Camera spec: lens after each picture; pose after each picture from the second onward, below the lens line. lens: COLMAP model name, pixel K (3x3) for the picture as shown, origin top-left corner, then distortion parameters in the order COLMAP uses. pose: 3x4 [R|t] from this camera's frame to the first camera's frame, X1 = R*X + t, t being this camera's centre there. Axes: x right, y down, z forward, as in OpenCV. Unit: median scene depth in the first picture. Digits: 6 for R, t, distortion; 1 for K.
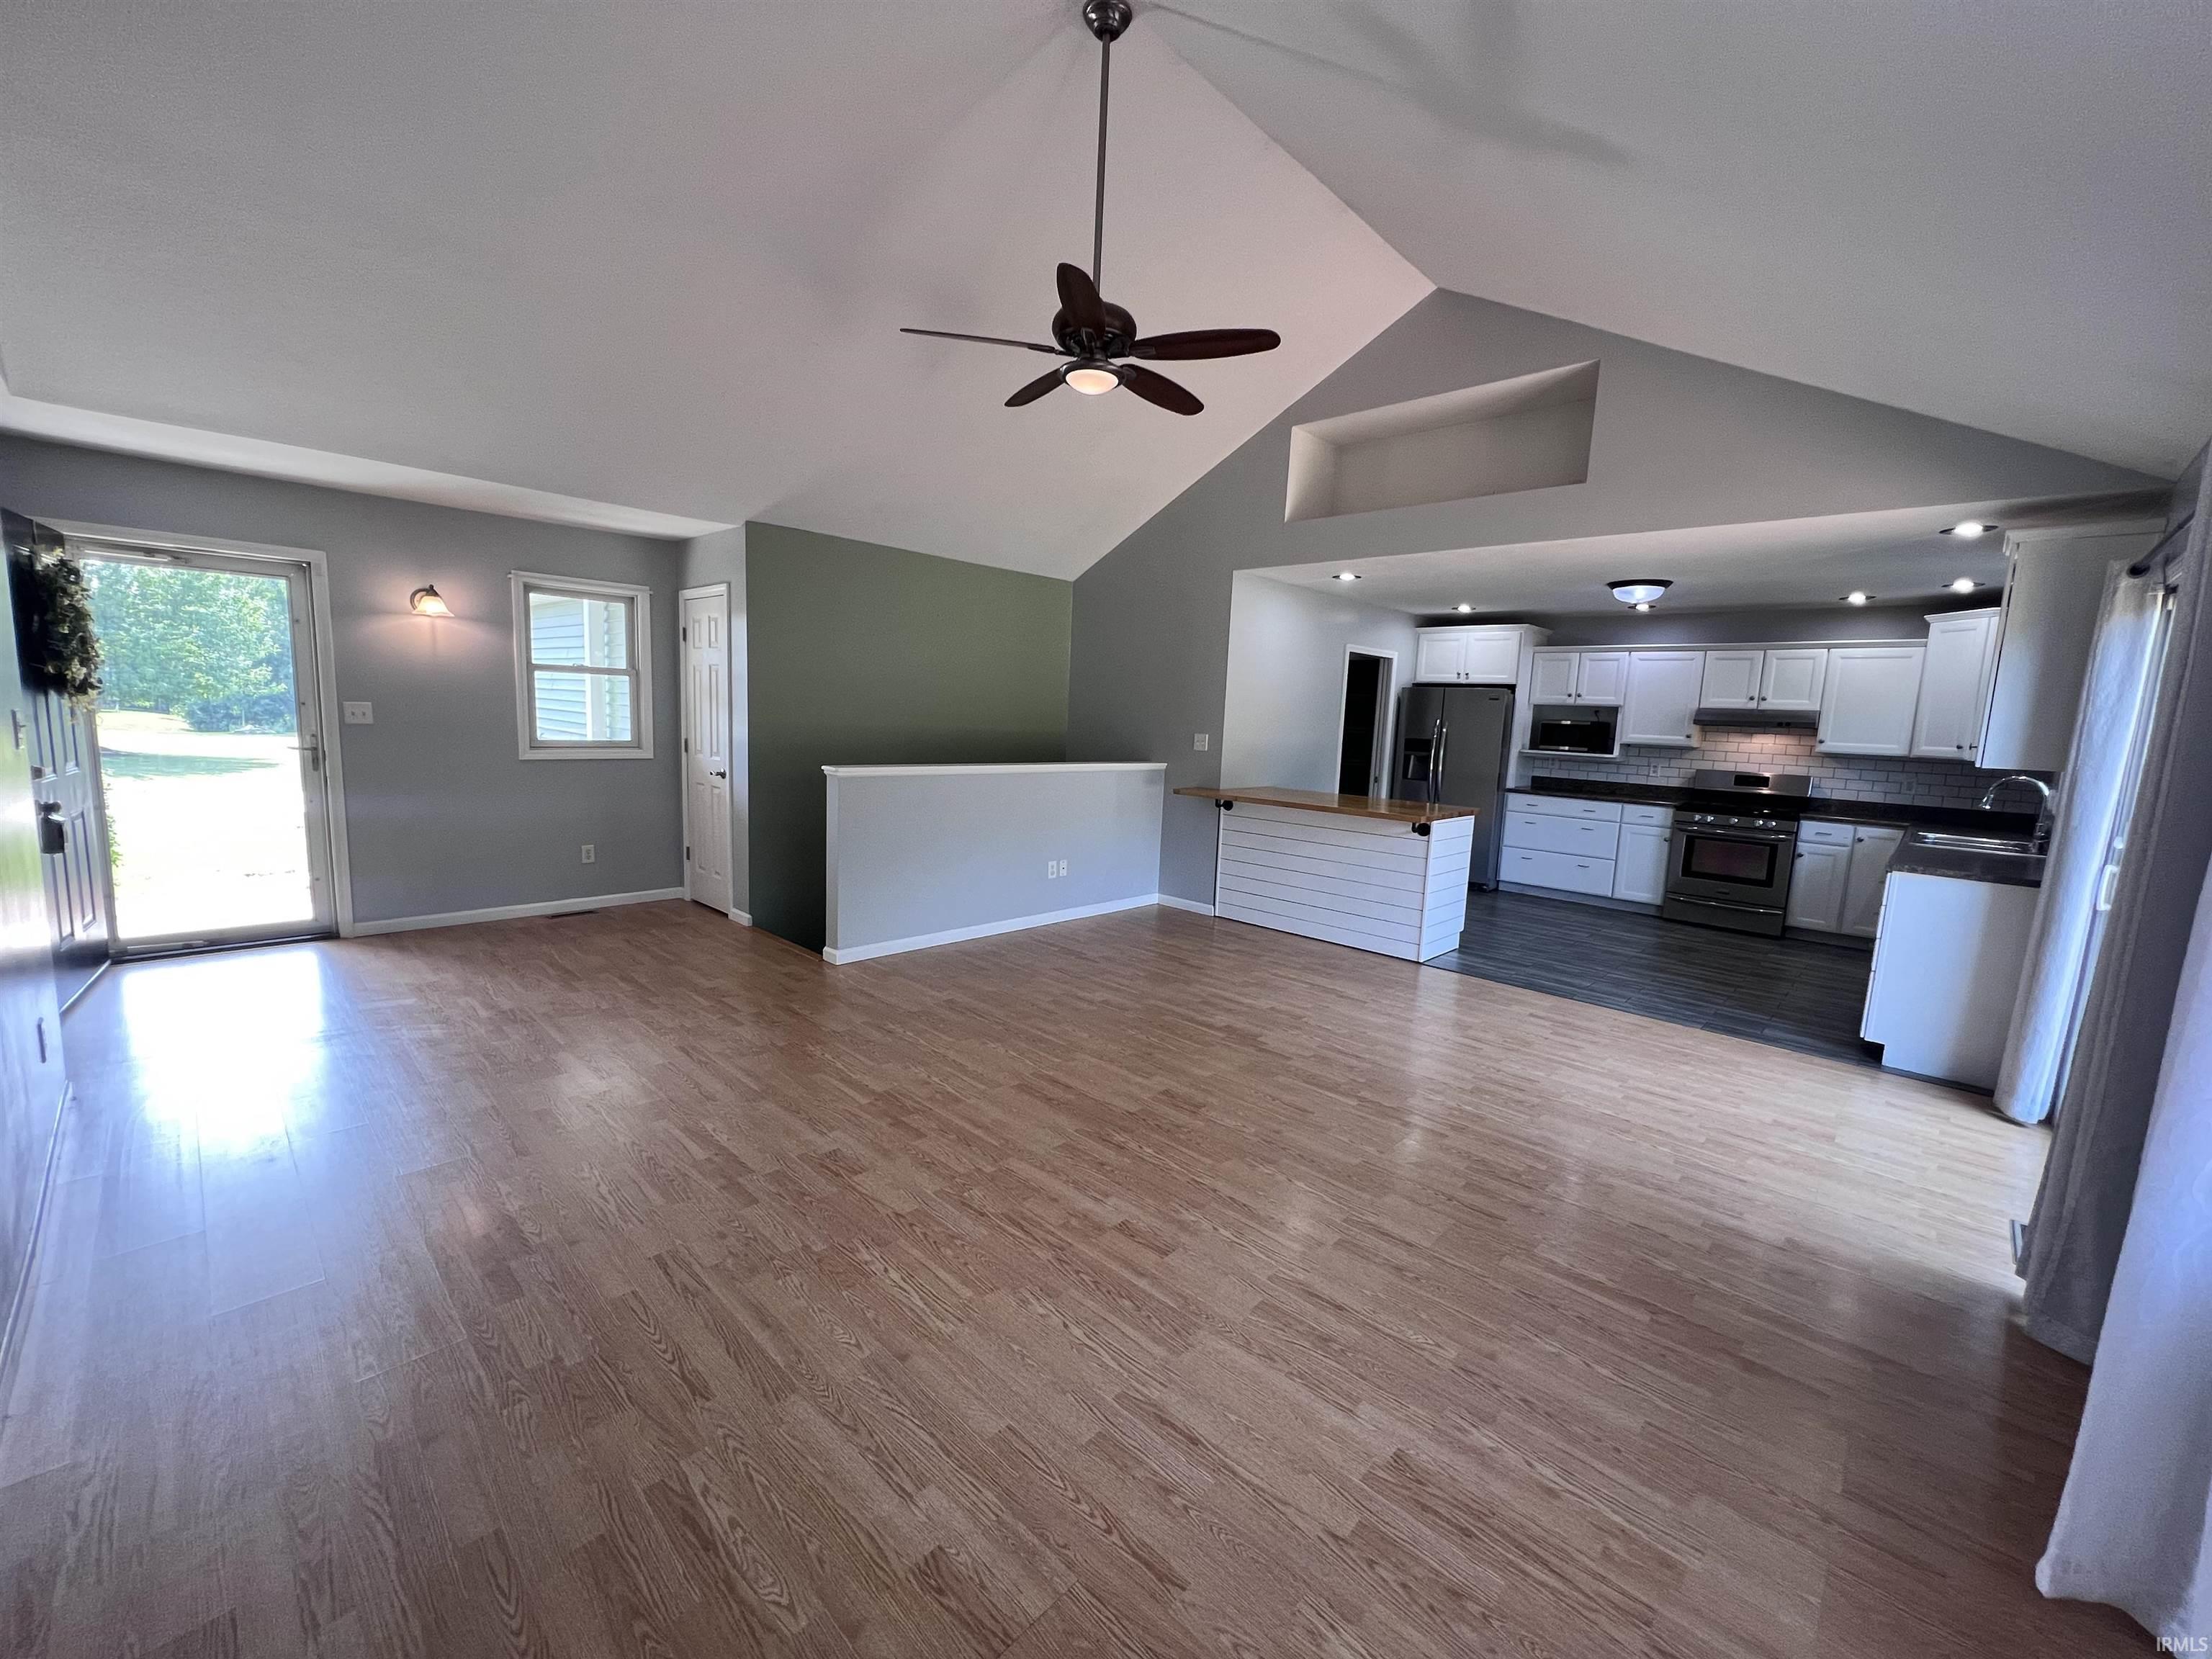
lens RADIAL K [[889.8, 0, 1104.3], [0, 889.8, 840.6], [0, 0, 1]] dist [0.001025, 0.000023]
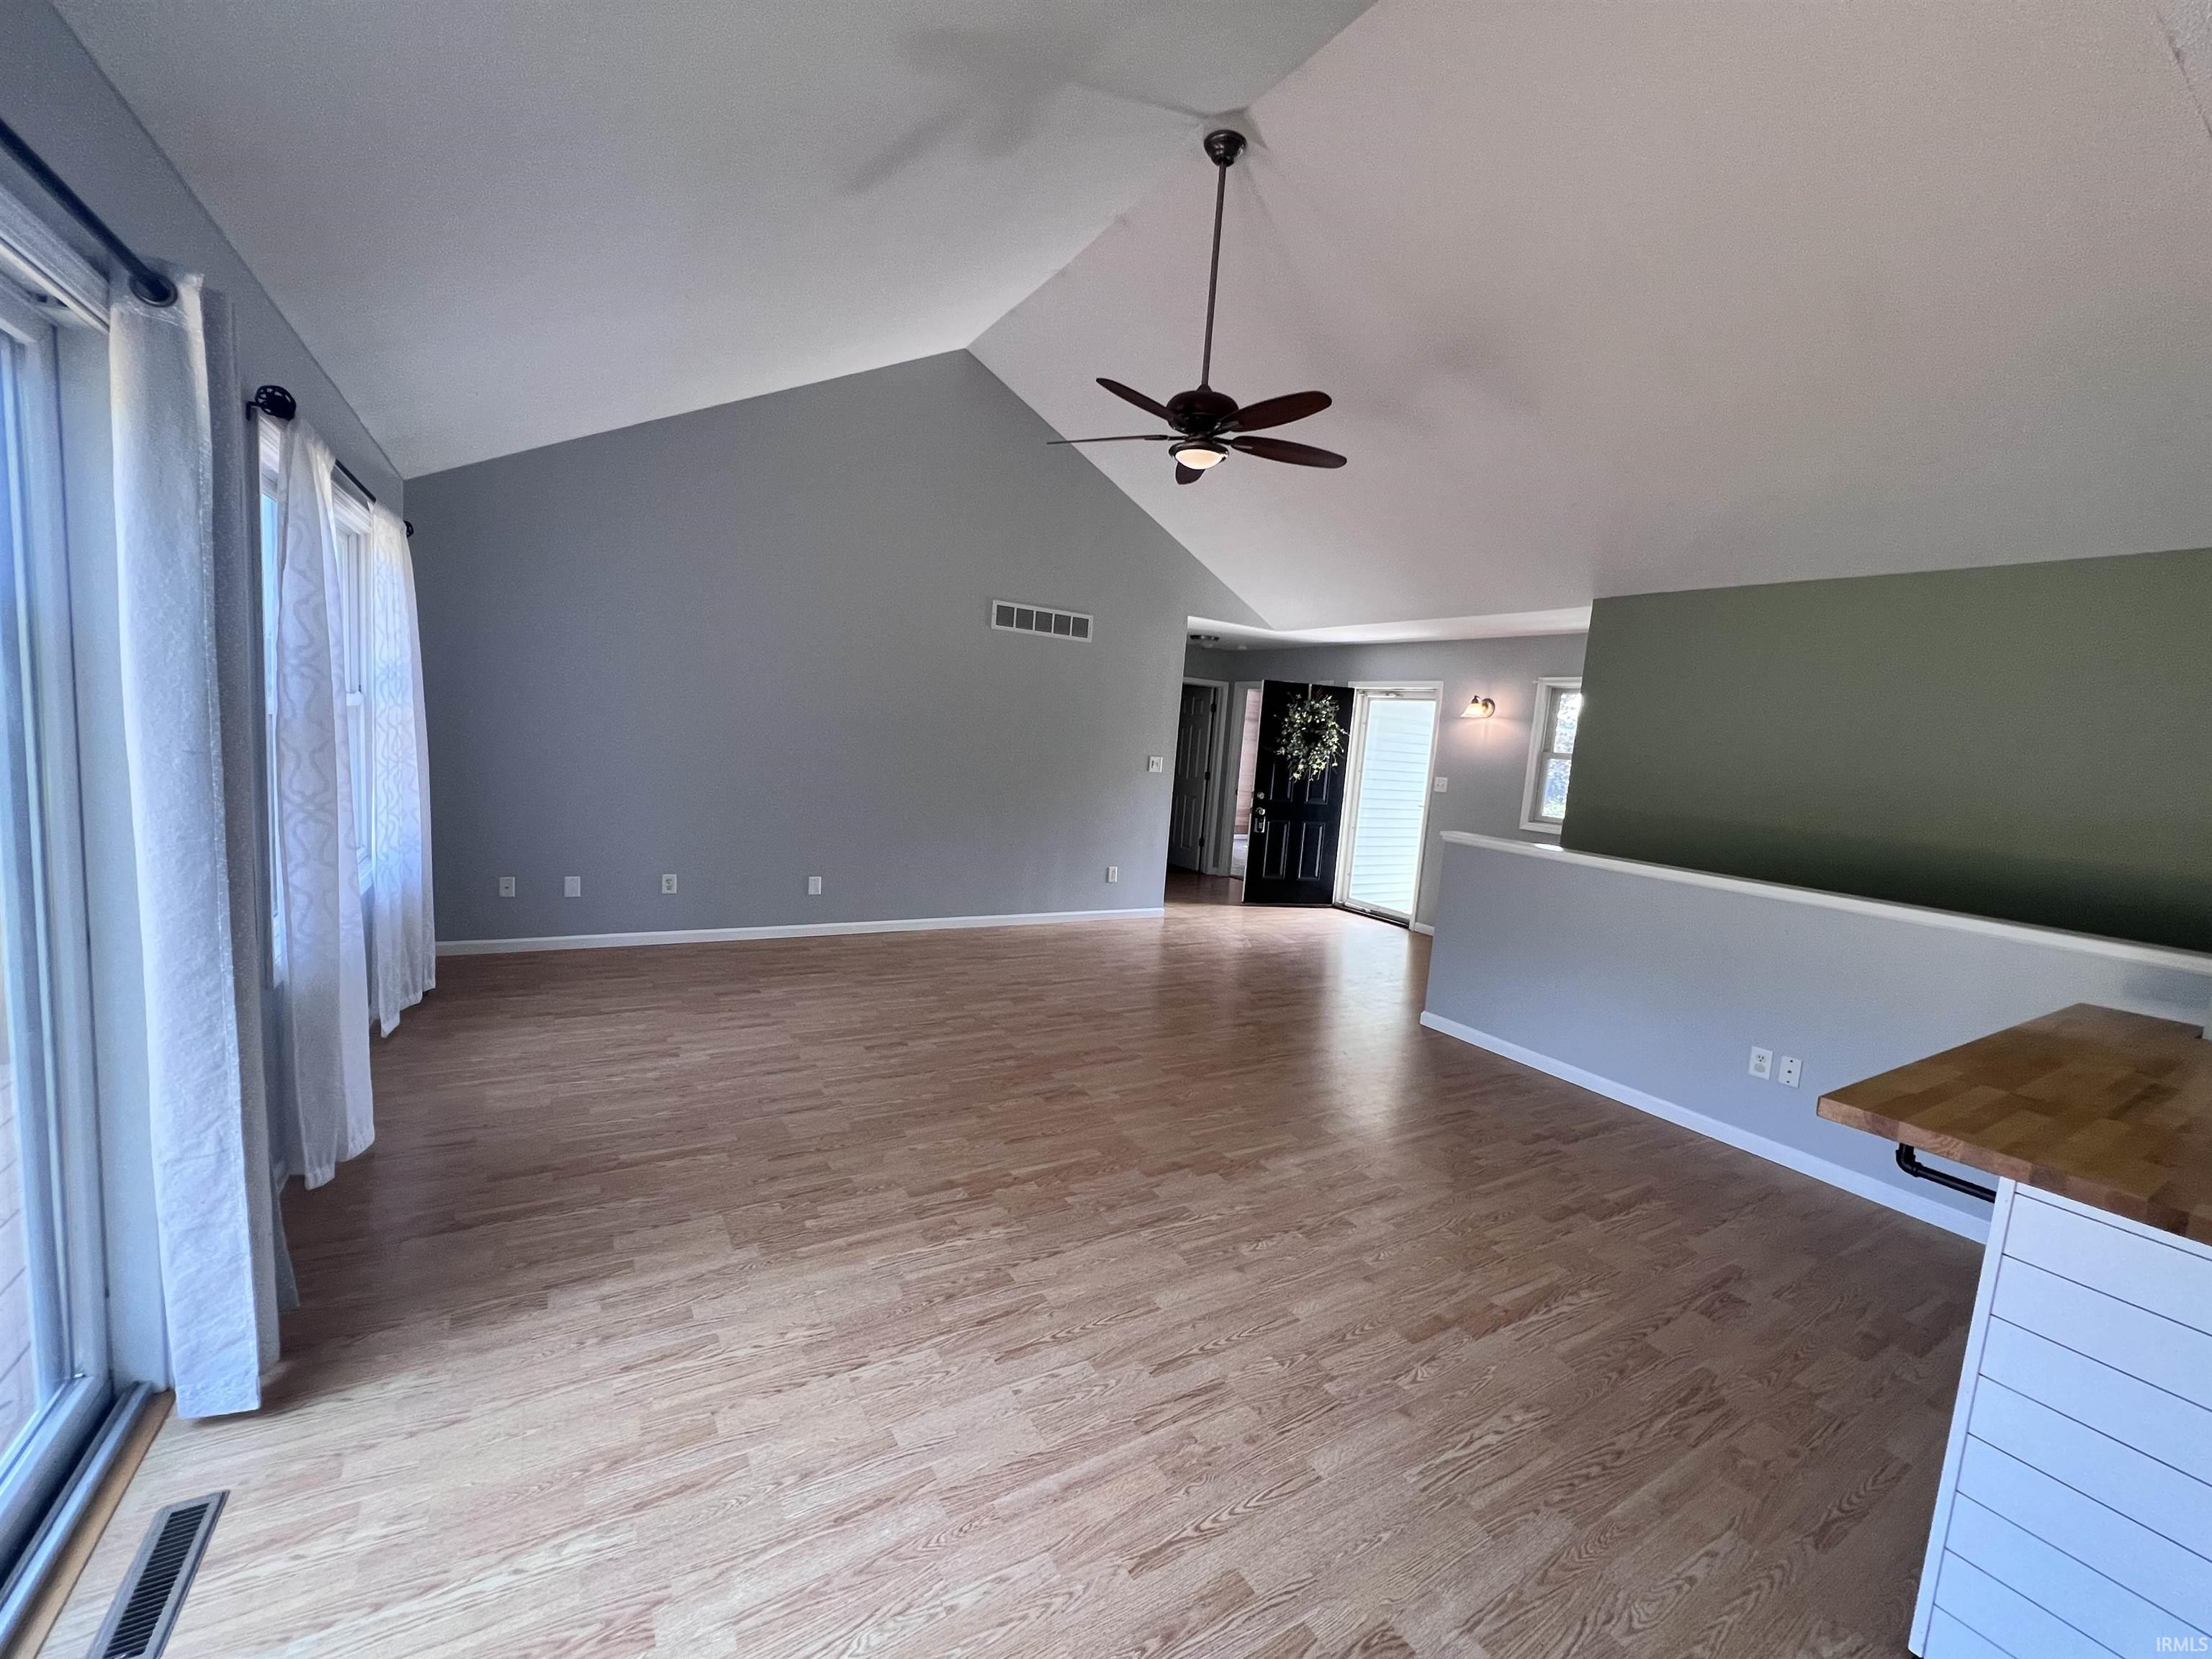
lens RADIAL K [[889.8, 0, 1109.2], [0, 889.8, 833.1], [0, 0, 1]] dist [0.001025, 0.000023]
pose [[-0.248016, 0.048164, -0.967558, 0.801525], [-0.227273, 0.967996, 0.106444, -0.103238], [0.941719, 0.246300, -0.229132, 0.891325]]
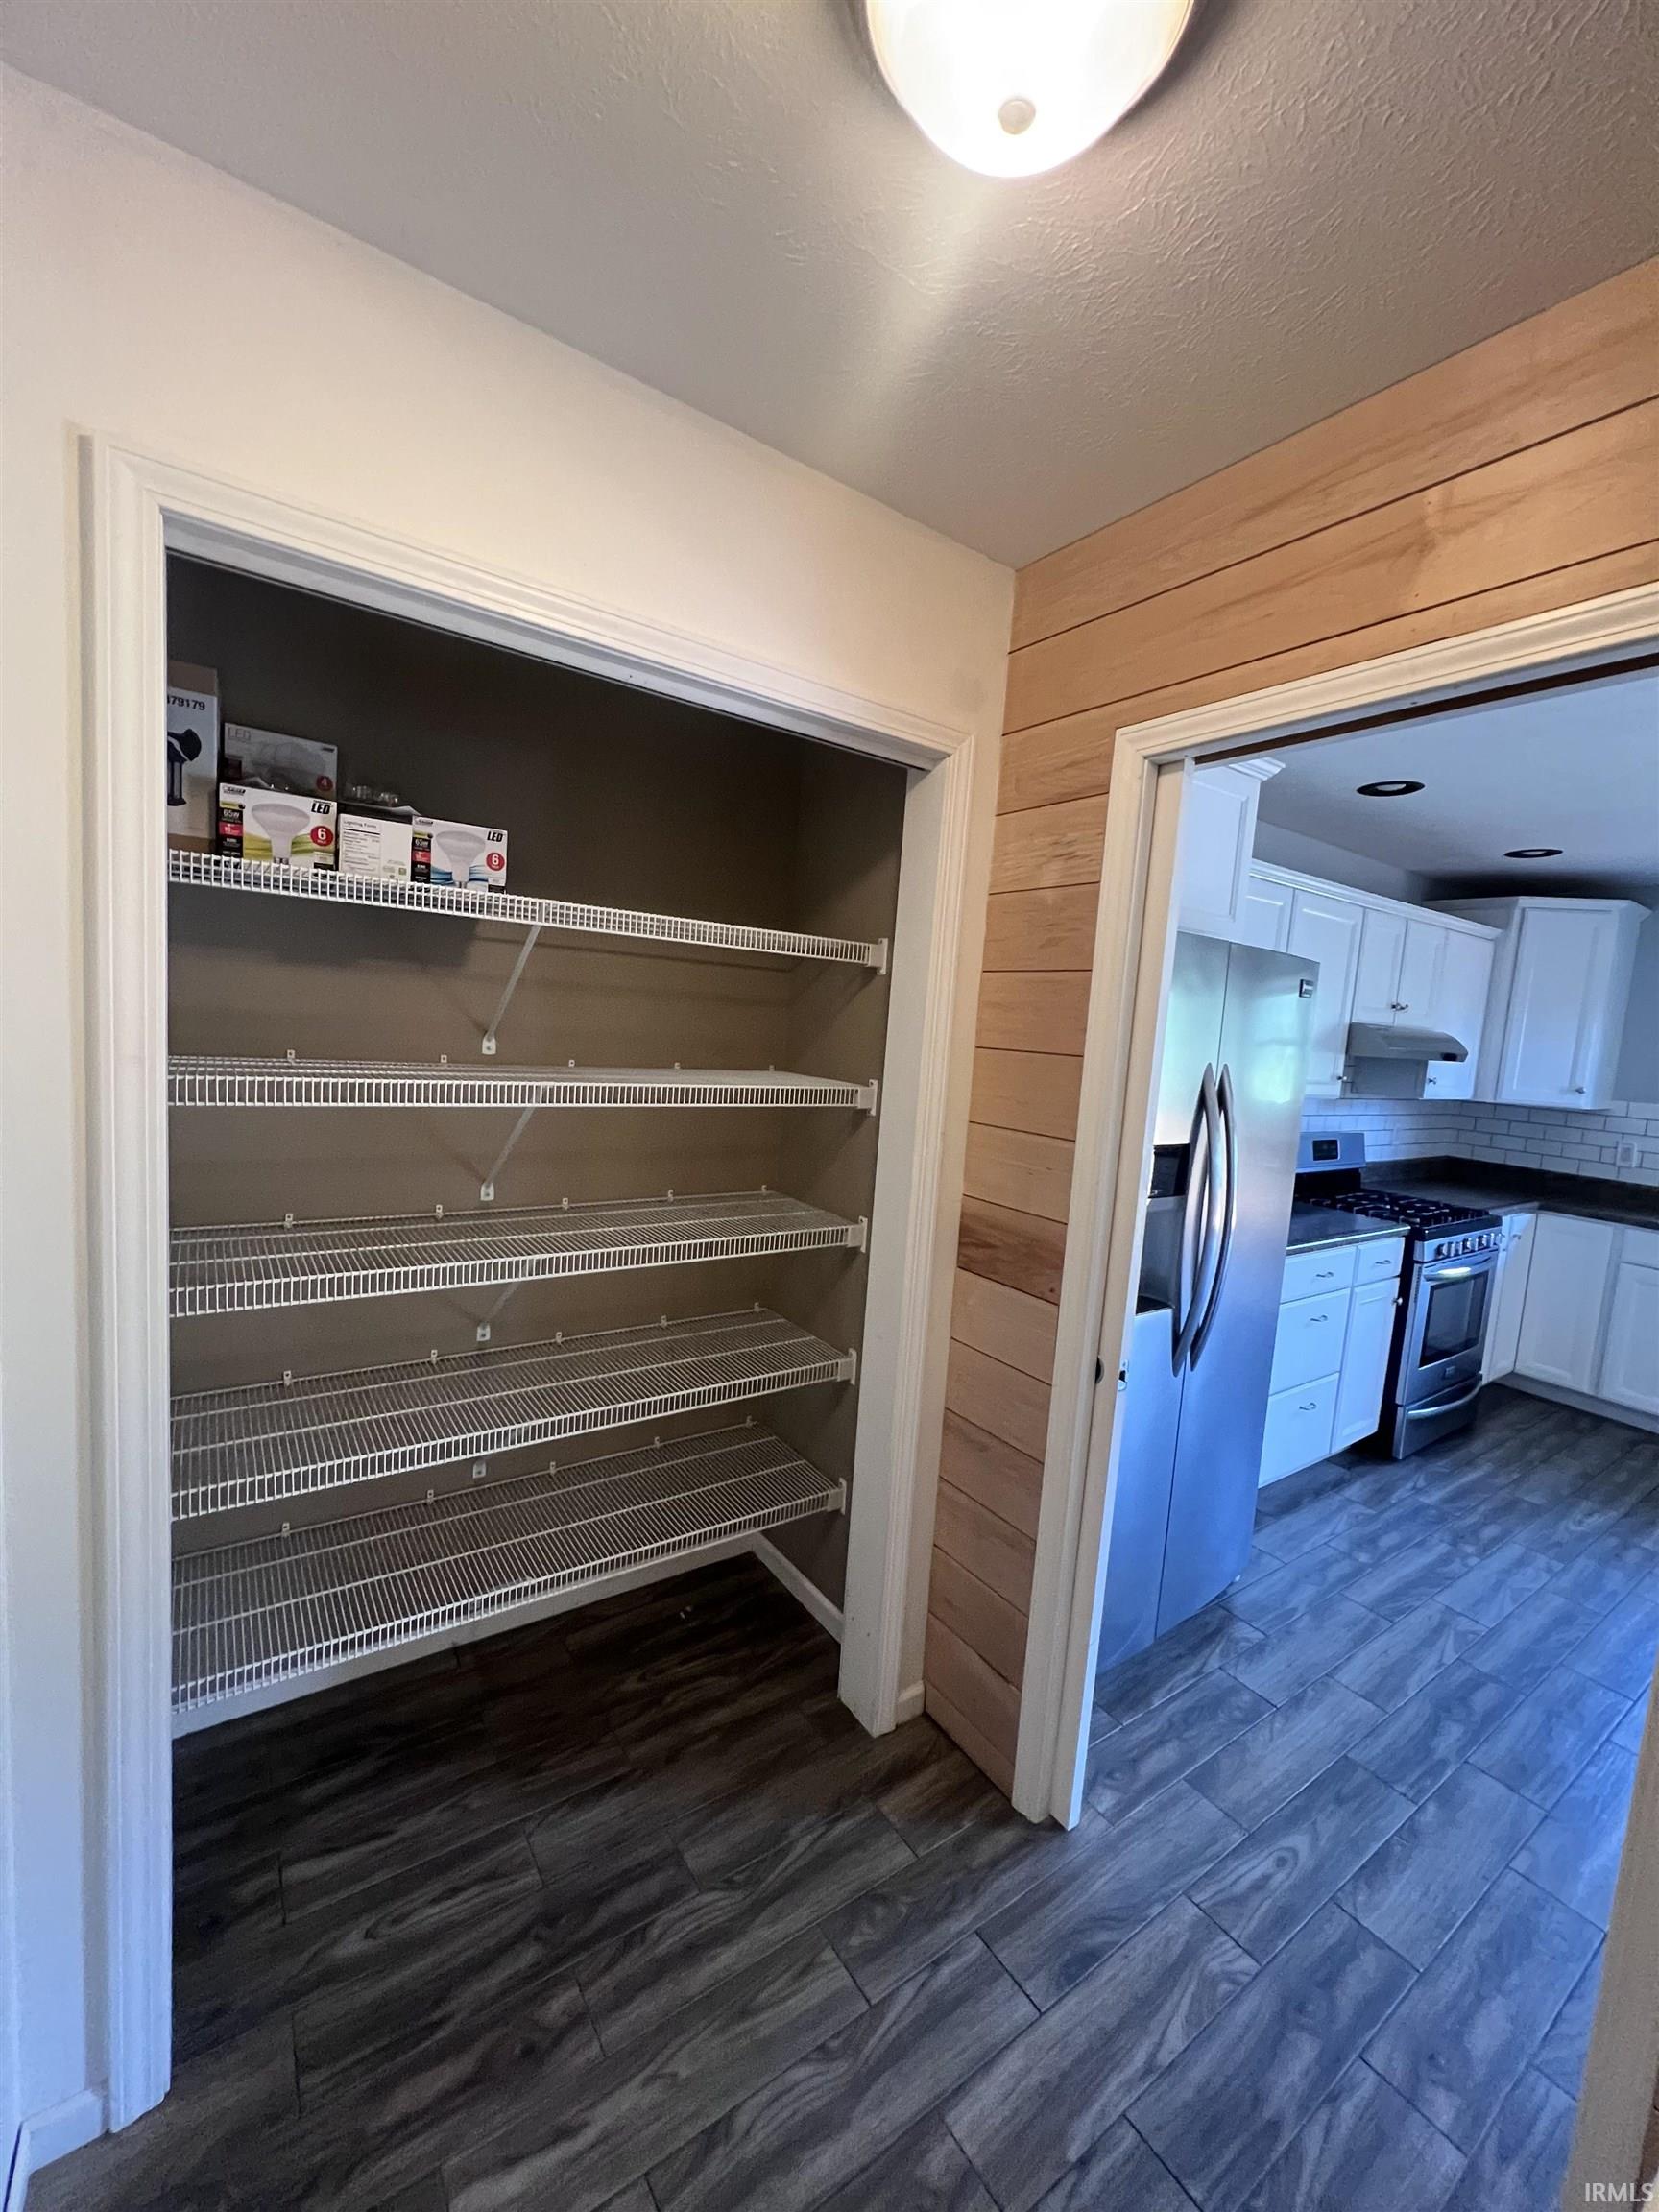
lens RADIAL K [[889.8, 0, 840.2], [0, 889.8, 1107.2], [0, 0, 1]] dist [0.001025, 0.000023]
pose [[0.198683, -0.129039, 0.971532, 0.182616], [0.076727, 0.990300, 0.115841, -0.276717], [-0.977056, 0.051527, 0.206657, 1.795968]]
